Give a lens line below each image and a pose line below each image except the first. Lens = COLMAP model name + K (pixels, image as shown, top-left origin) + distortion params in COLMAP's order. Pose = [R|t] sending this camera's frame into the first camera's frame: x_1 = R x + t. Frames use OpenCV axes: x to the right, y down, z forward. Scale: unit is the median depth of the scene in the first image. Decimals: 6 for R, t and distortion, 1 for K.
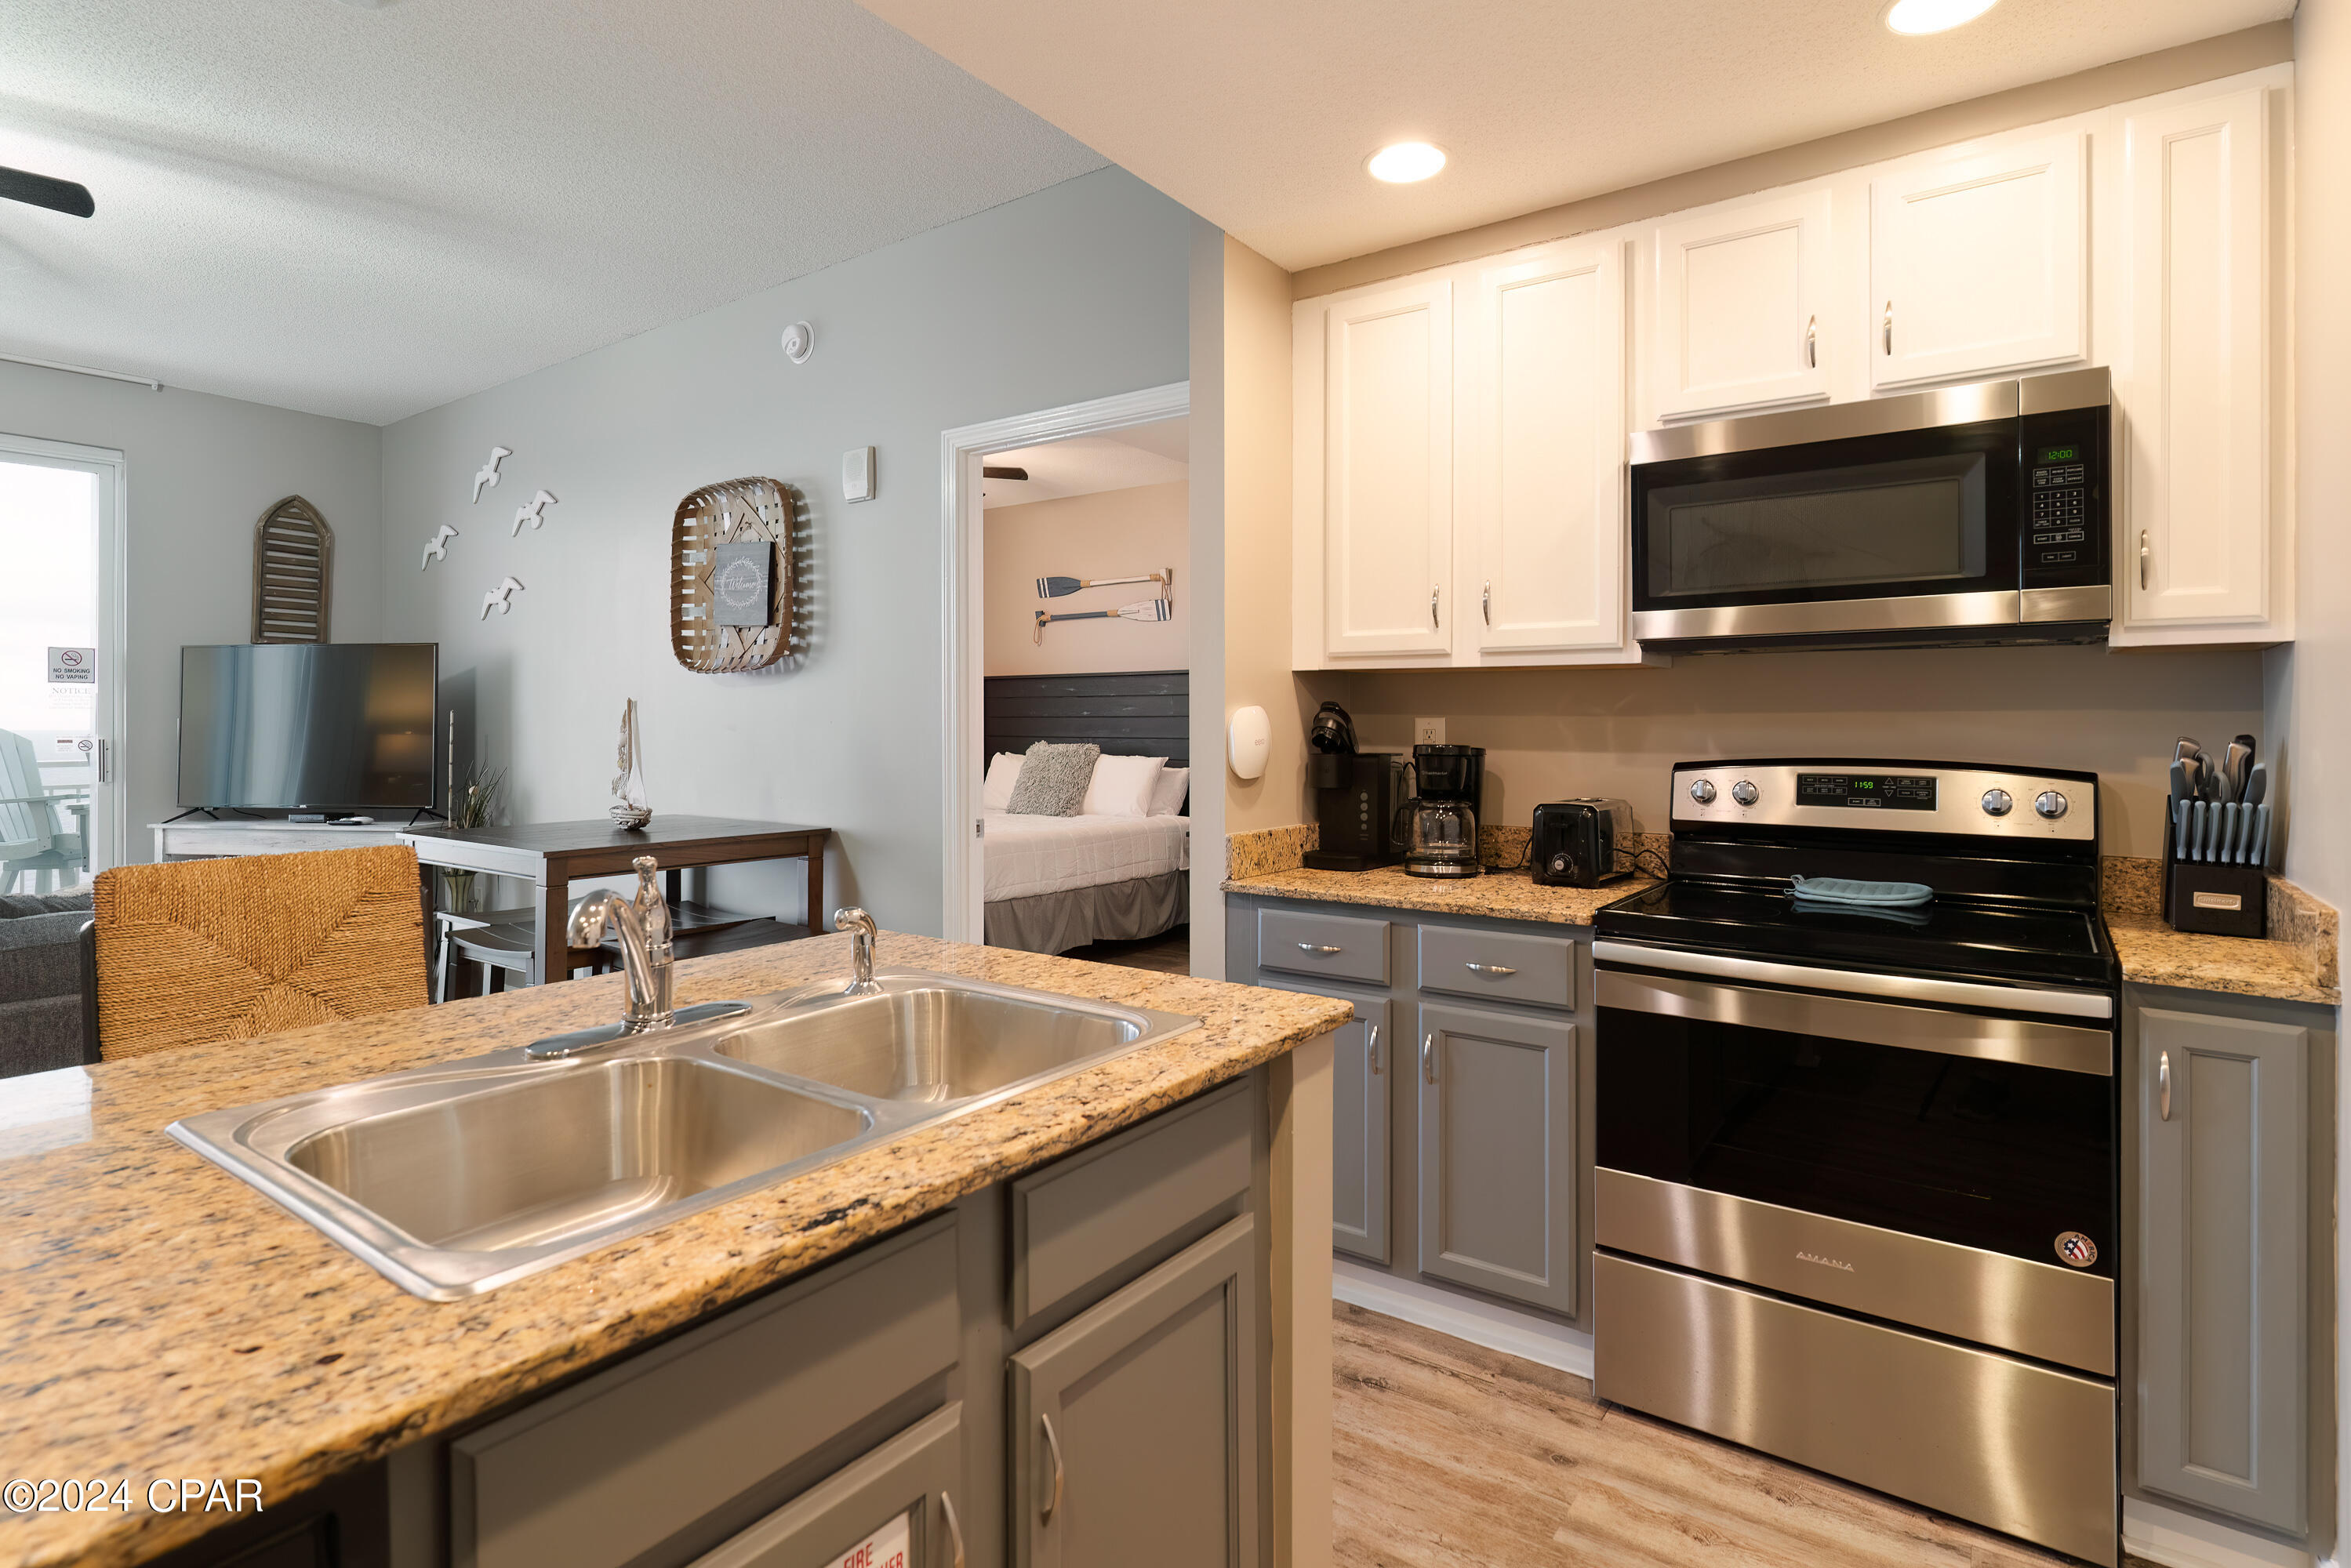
lens RADIAL K [[1171.8, 0, 1189.9], [0, 1171.8, 720.4], [0, 0, 1]] dist [-0.000210, 0.000013]
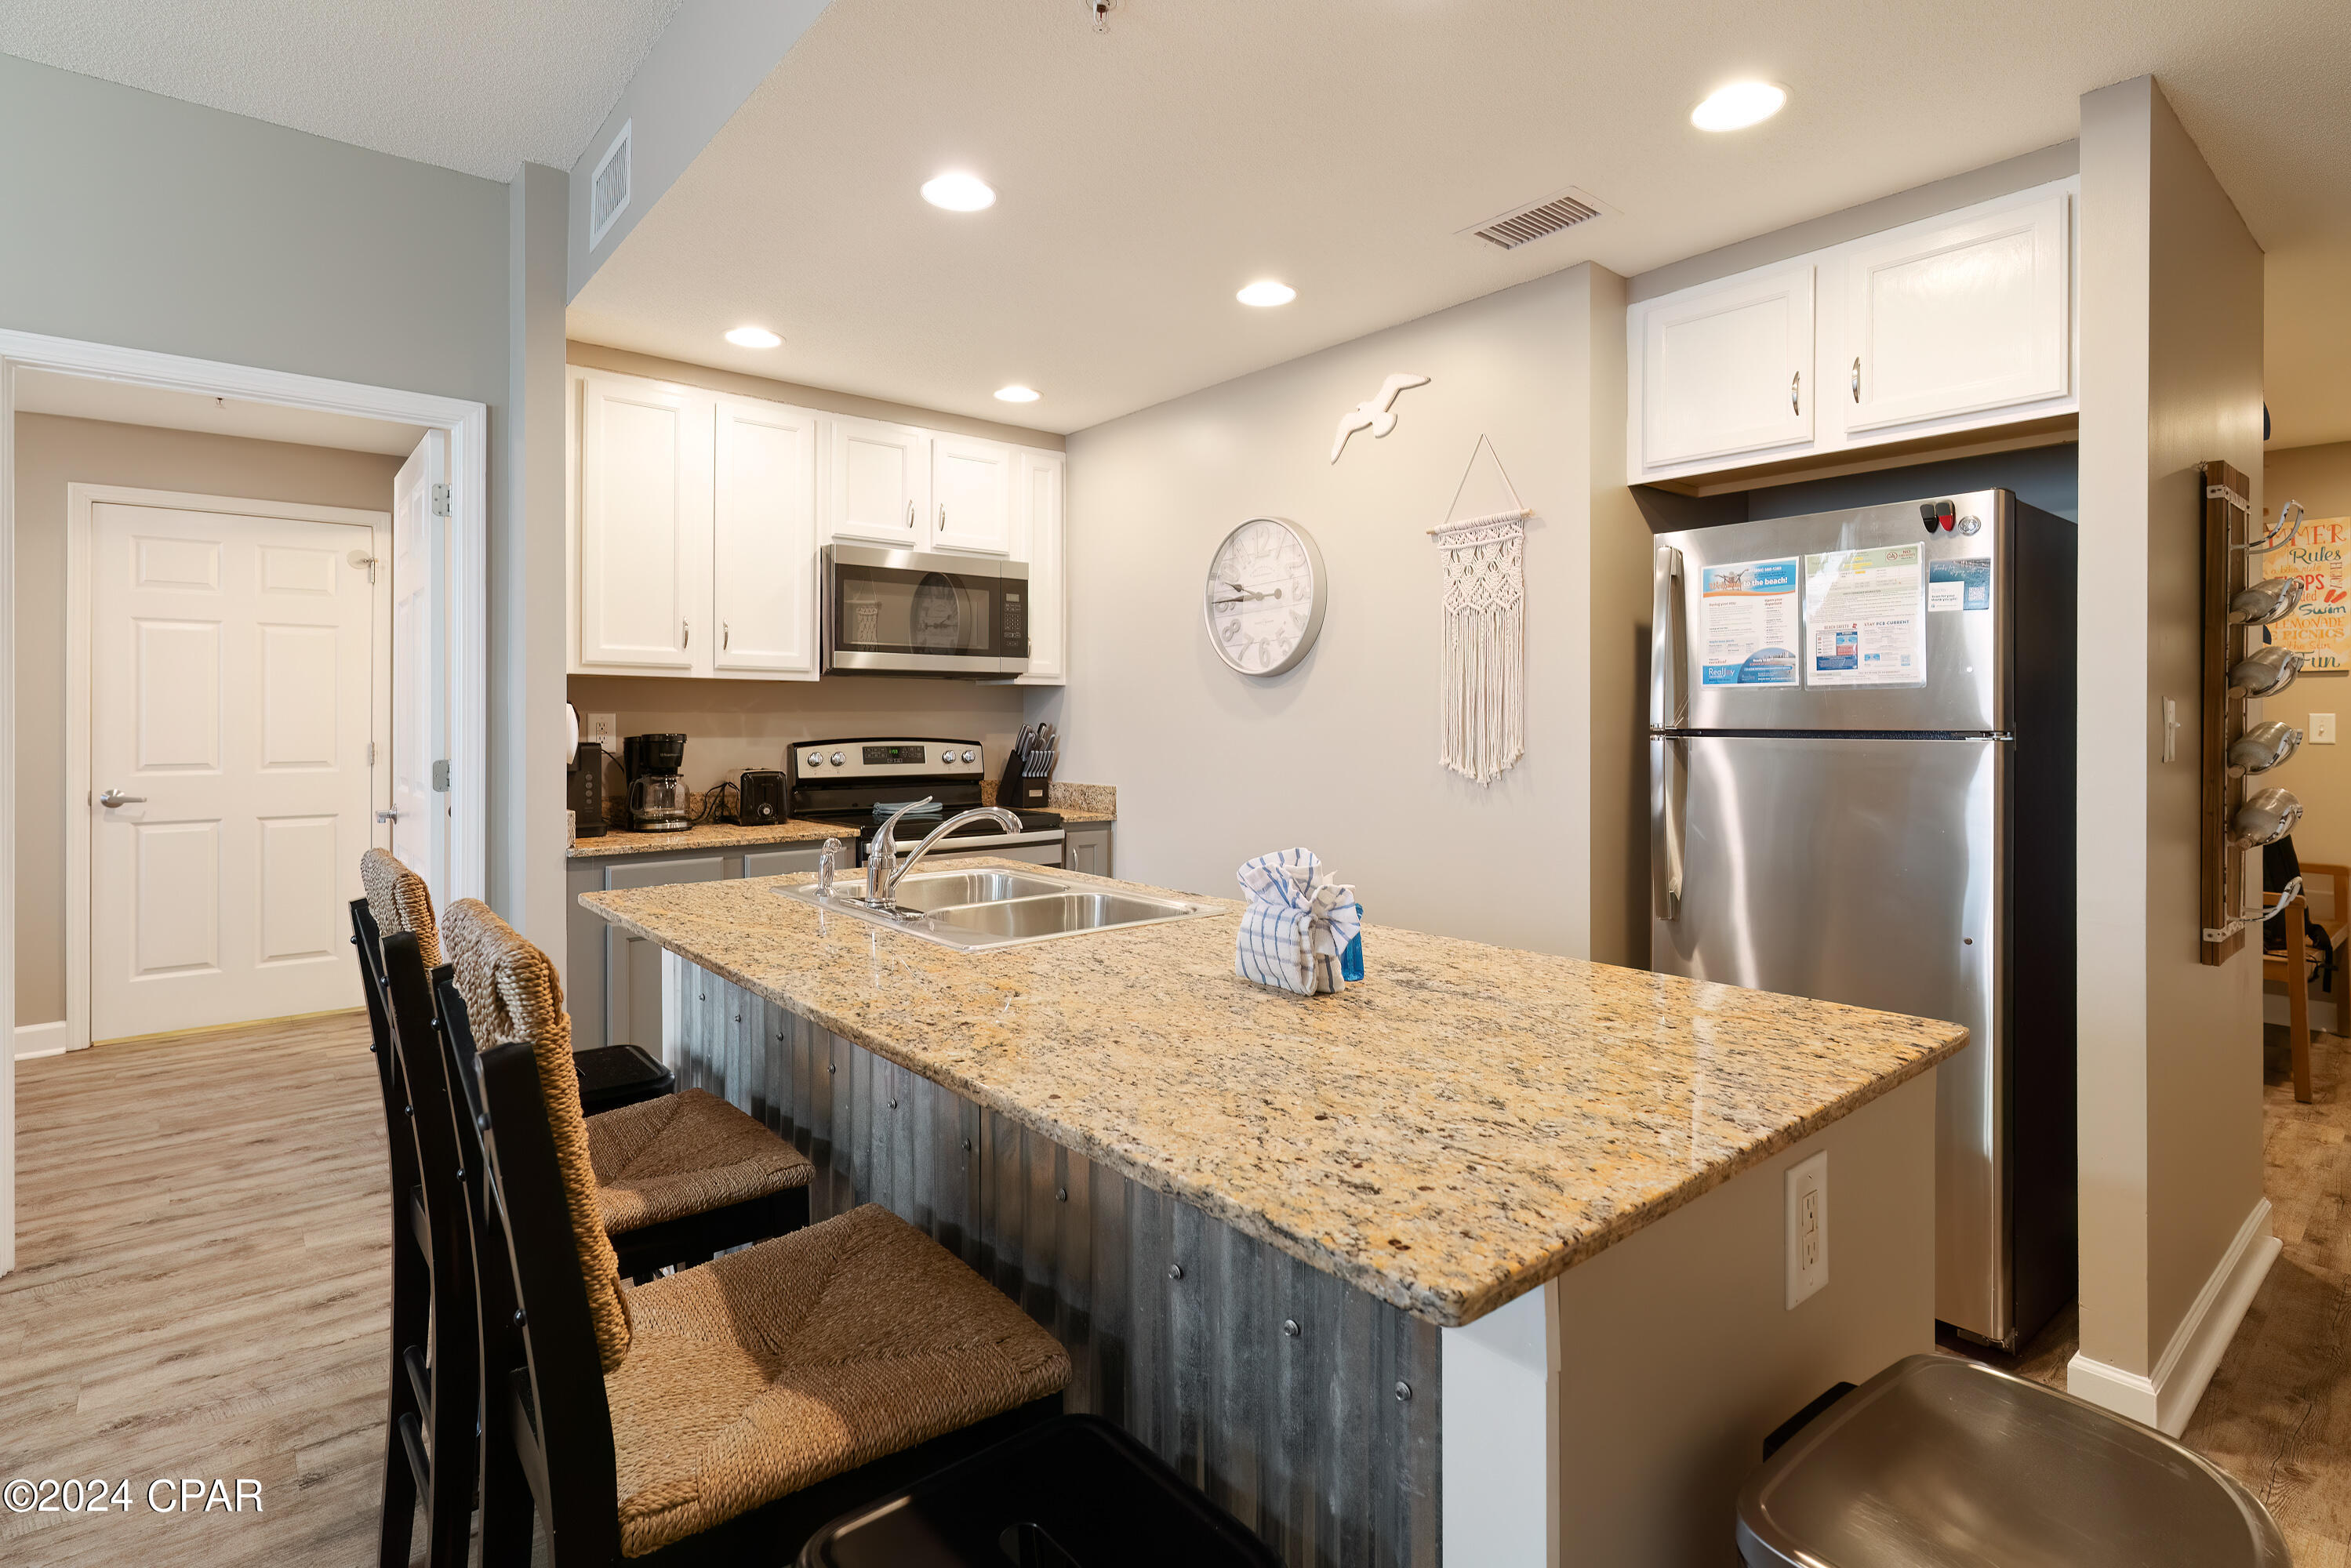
lens RADIAL K [[1152.0, 0, 1185.3], [0, 1152.0, 724.5], [0, 0, 1]] dist [0.001893, -0.000170]
pose [[0.247465, -0.004942, 0.968884, -0.918729], [-0.002851, 0.999979, 0.005828, 0.000640], [-0.968893, -0.004204, 0.247446, 0.093916]]
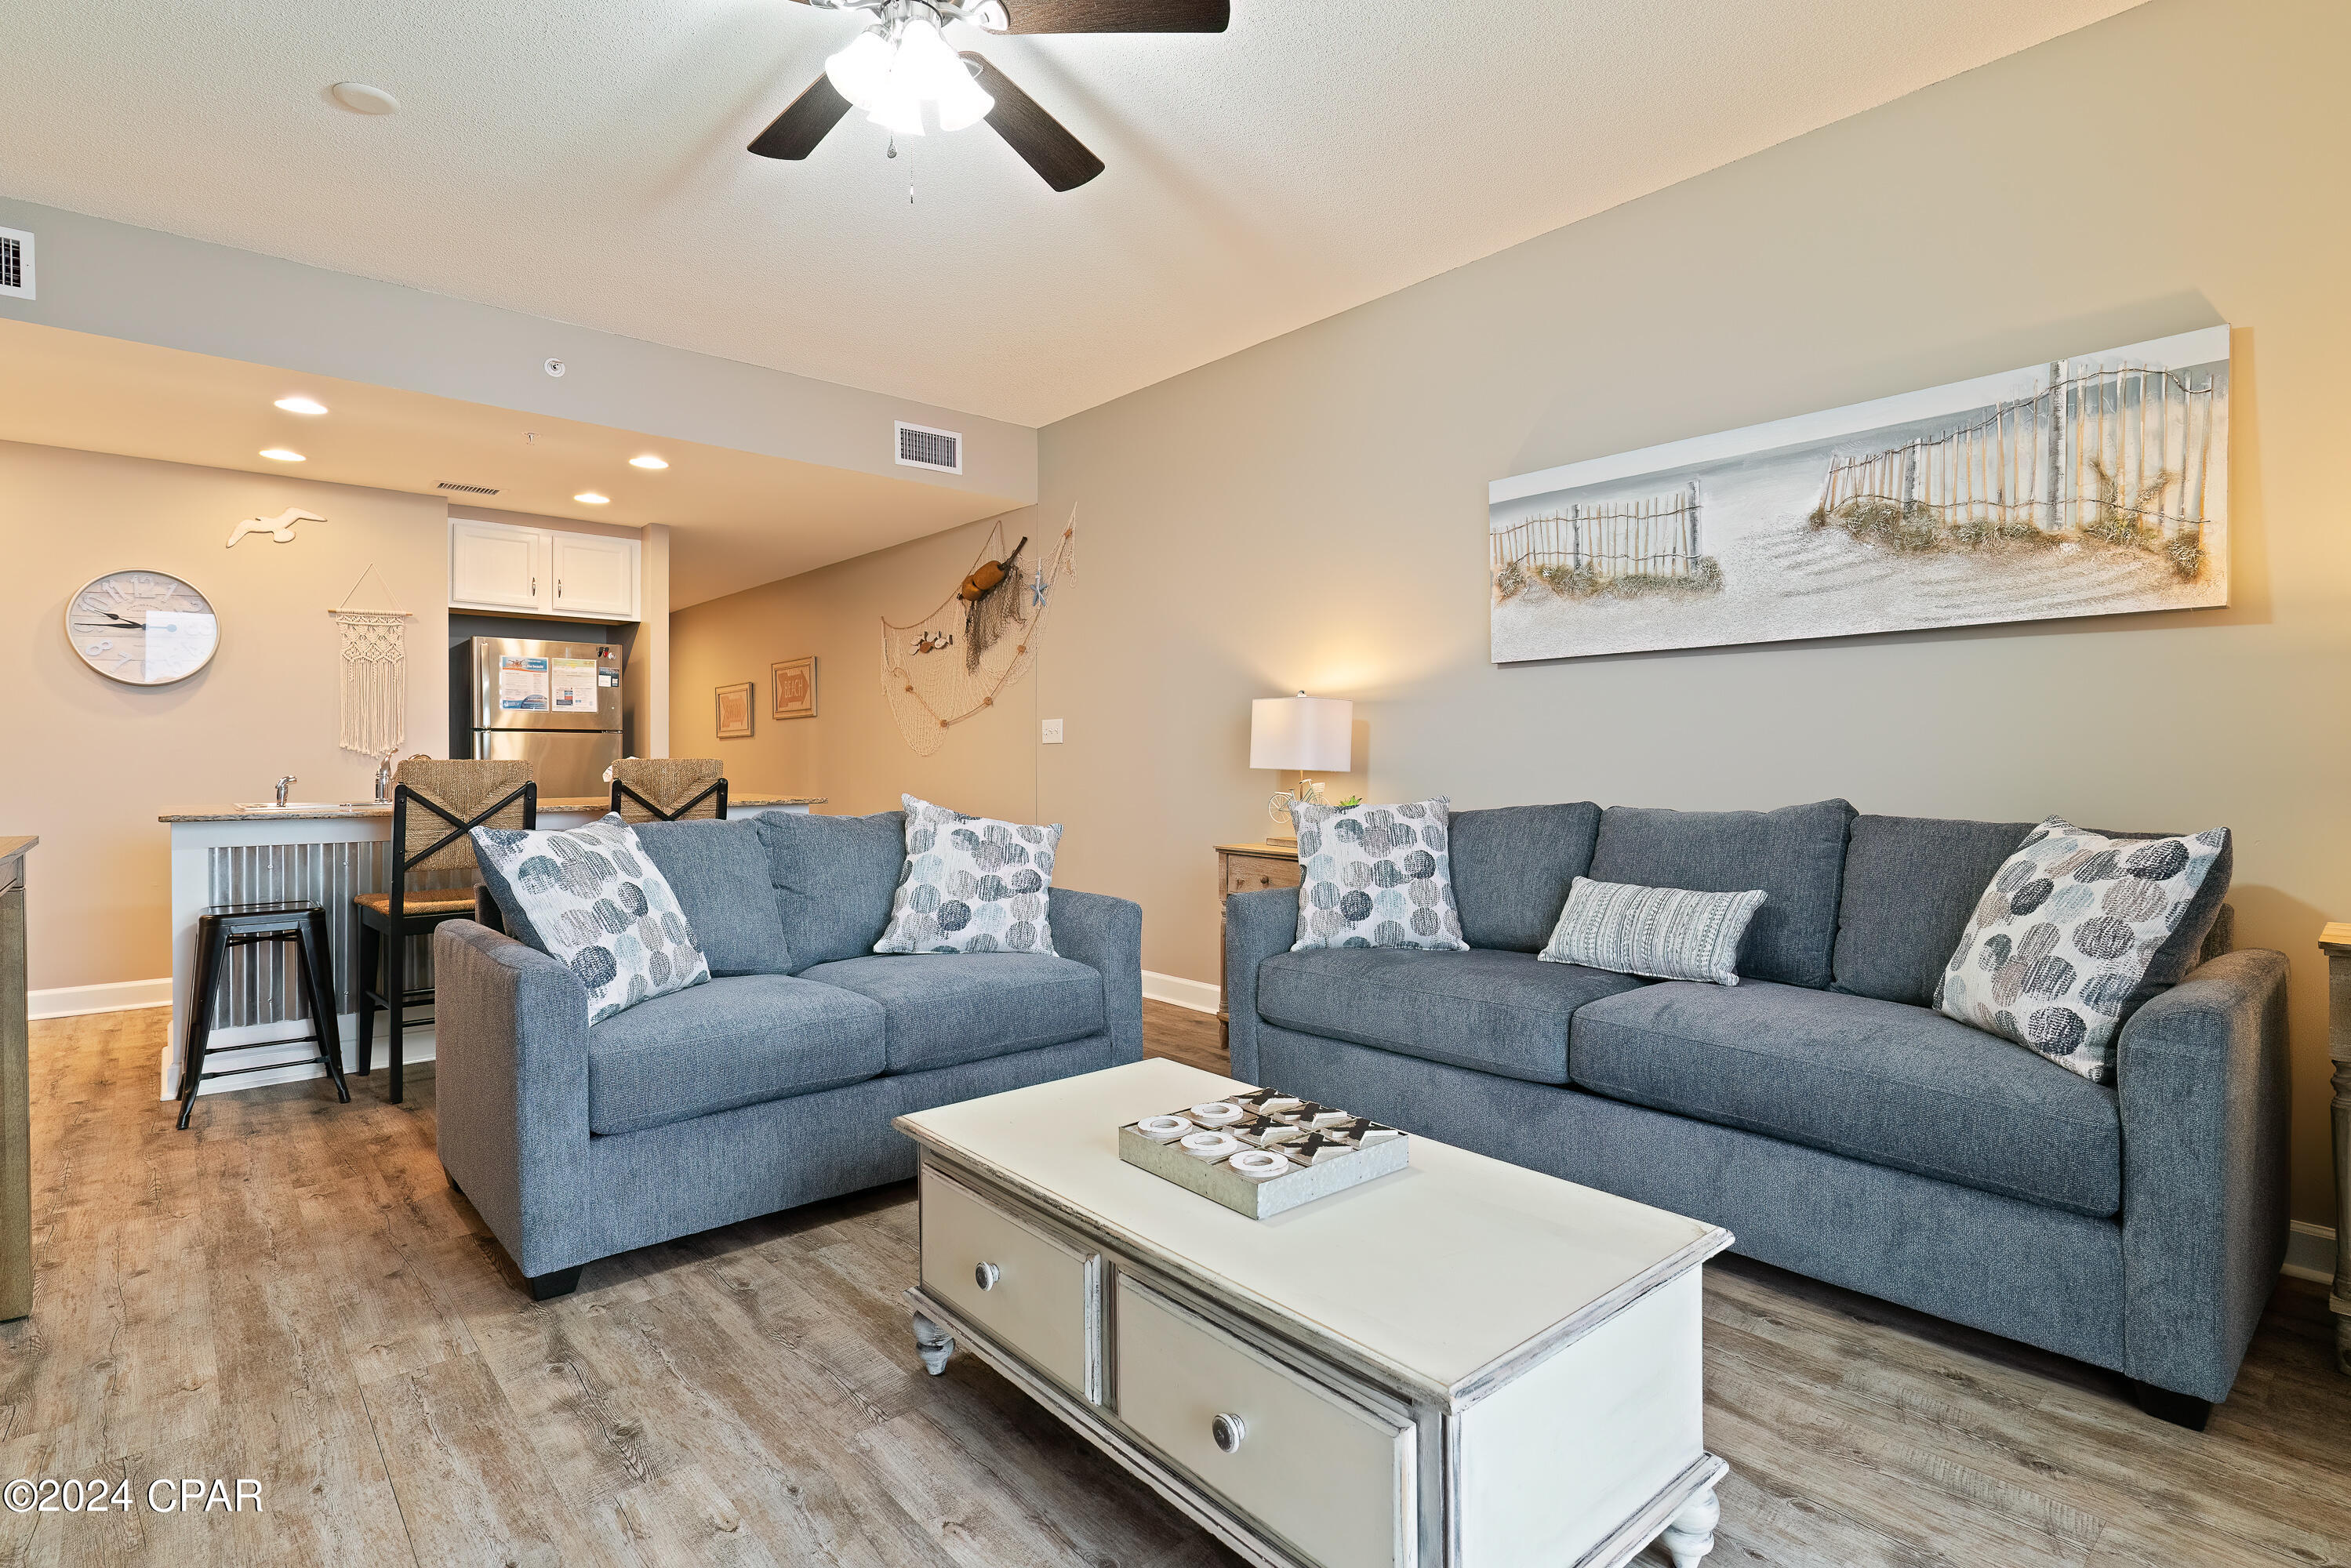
lens RADIAL K [[1153.9, 0, 1170.8], [0, 1153.9, 767.6], [0, 0, 1]] dist [0.002622, 0.000344]
pose [[-0.972870, -0.001697, 0.231347, -1.586364], [-0.000582, 0.999988, 0.004889, 0.071250], [-0.231353, 0.004622, -0.972859, 1.722385]]
